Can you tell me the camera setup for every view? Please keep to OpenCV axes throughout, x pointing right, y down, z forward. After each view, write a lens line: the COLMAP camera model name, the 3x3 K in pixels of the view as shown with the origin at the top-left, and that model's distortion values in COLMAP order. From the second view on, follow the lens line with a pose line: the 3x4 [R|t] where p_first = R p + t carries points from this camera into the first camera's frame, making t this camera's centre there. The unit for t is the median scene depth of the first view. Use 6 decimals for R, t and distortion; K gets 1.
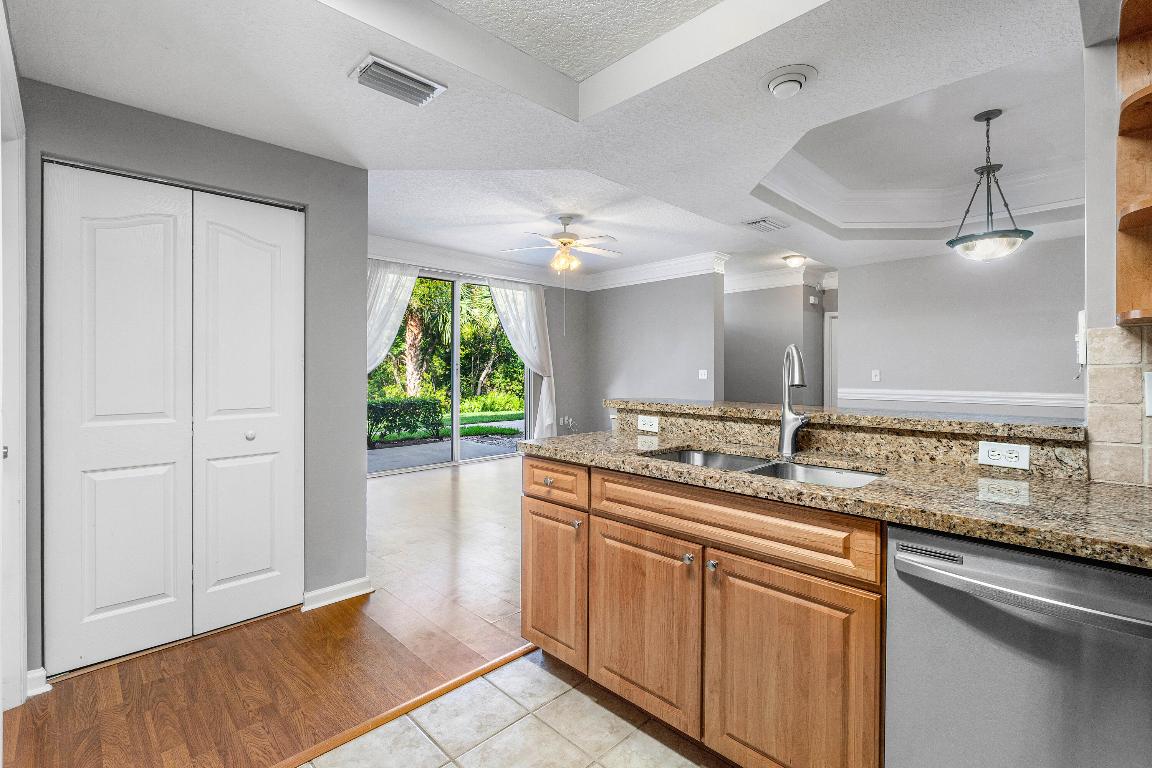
lens RADIAL K [[527.6, 0, 571.8], [0, 527.6, 379.2], [0, 0, 1]] dist [-0.003943, -0.000550]
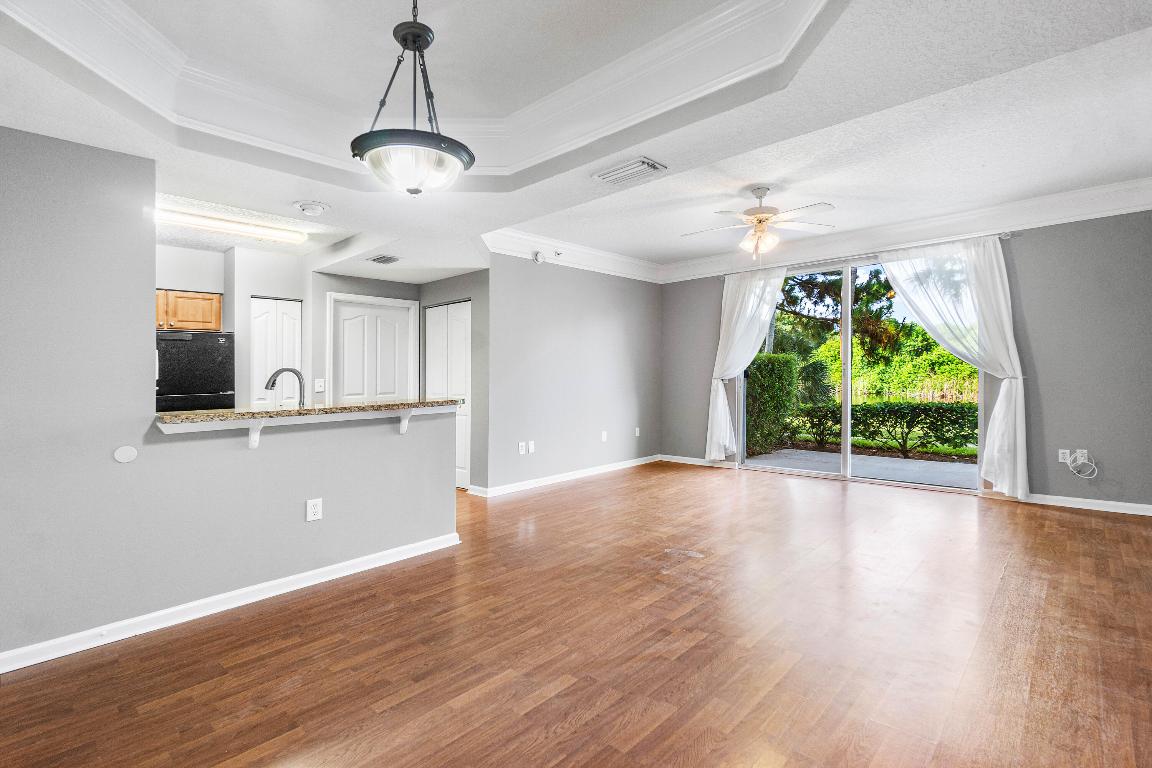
lens RADIAL K [[537.7, 0, 563.5], [0, 537.7, 387.7], [0, 0, 1]] dist [0.006208, 0.000190]
pose [[0.030789, 0.023199, -0.999257, 2.634628], [-0.002323, 0.999730, 0.023138, -0.046095], [0.999523, 0.001609, 0.030834, 2.122420]]
